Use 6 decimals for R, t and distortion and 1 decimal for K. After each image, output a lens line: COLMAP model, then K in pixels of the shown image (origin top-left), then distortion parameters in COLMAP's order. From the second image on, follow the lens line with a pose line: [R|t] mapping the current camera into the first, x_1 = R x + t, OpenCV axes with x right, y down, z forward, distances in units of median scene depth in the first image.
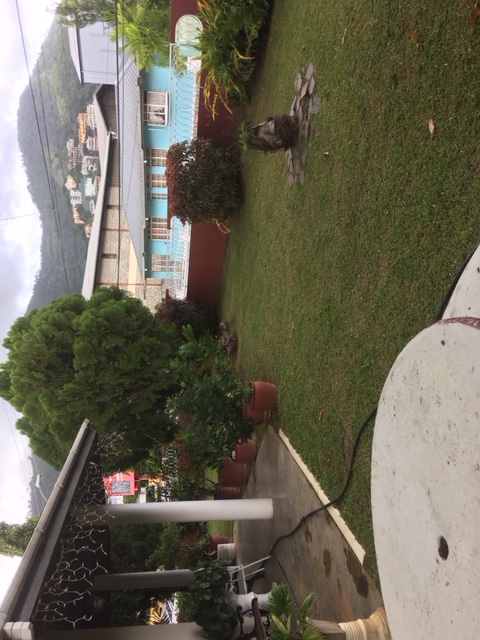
lens RADIAL K [[533.3, 0, 240.0], [0, 533.3, 320.0], [0, 0, 1]] dist [0.006192, -0.003726]
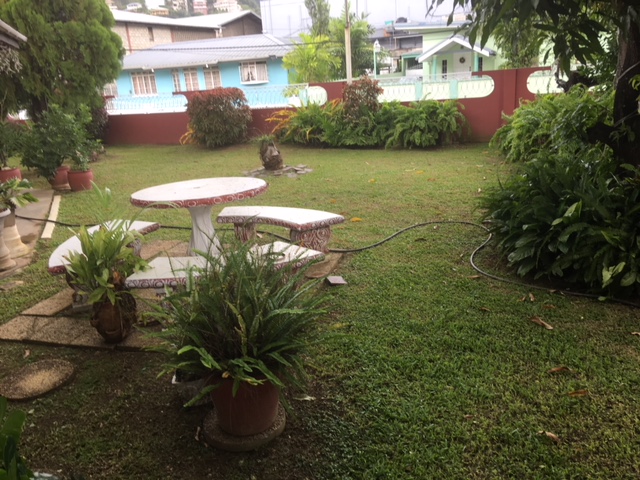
lens RADIAL K [[536.8, 0, 320.0], [0, 536.8, 240.0], [0, 0, 1]] dist [0.084609, -0.003007]
pose [[0.150949, 0.972901, 0.175149, 0.032235], [-0.870304, 0.214819, -0.443197, 0.203967], [-0.468812, -0.085533, 0.879147, -0.358790]]
